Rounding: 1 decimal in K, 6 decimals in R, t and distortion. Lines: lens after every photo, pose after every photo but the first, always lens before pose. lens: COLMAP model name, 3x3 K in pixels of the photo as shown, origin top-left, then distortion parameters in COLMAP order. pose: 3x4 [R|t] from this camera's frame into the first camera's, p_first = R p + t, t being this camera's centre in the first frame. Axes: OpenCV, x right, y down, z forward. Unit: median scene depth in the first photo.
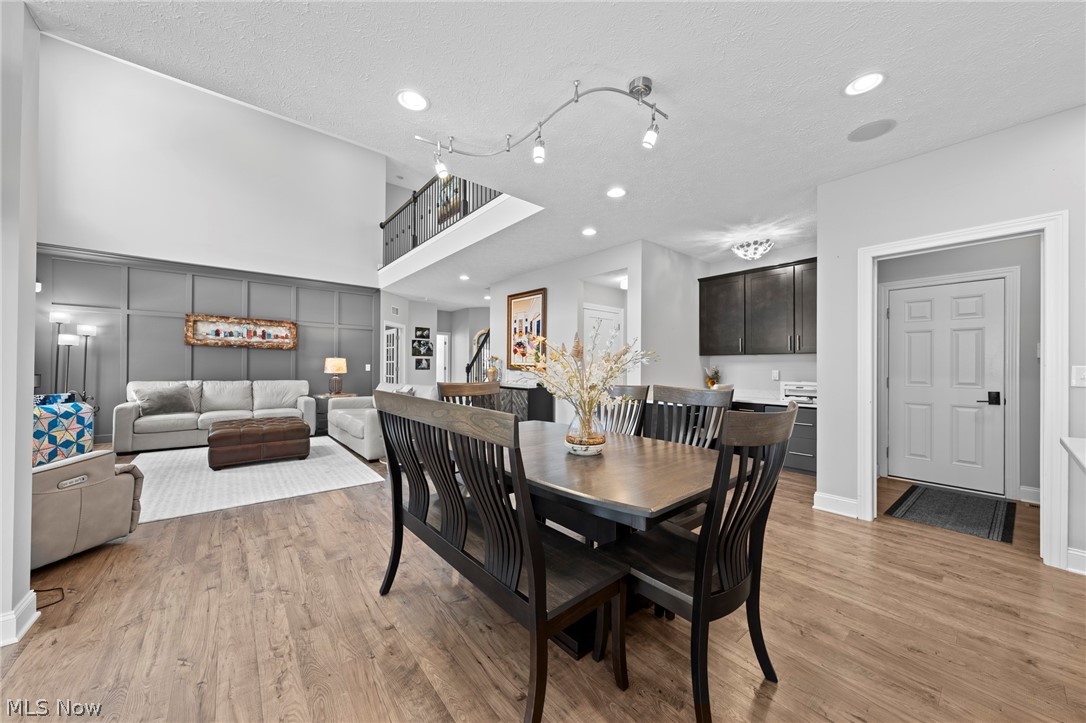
lens RADIAL K [[385.4, 0, 544.3], [0, 385.4, 363.2], [0, 0, 1]] dist [-0.001357, -0.000013]
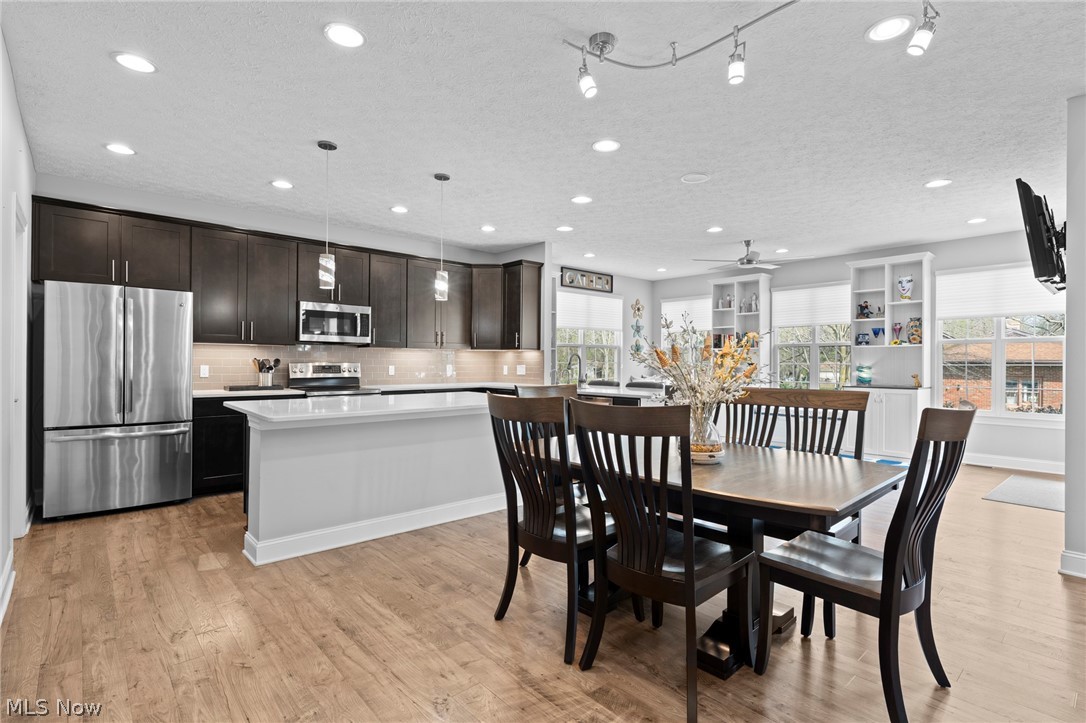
lens RADIAL K [[522.8, 0, 543.0], [0, 522.8, 361.5], [0, 0, 1]] dist [0.000492, 0.000176]
pose [[-0.999211, -0.012644, -0.037661, 0.136869], [-0.012218, 0.999859, -0.011497, 0.005251], [0.037801, -0.011028, -0.999224, 0.709537]]
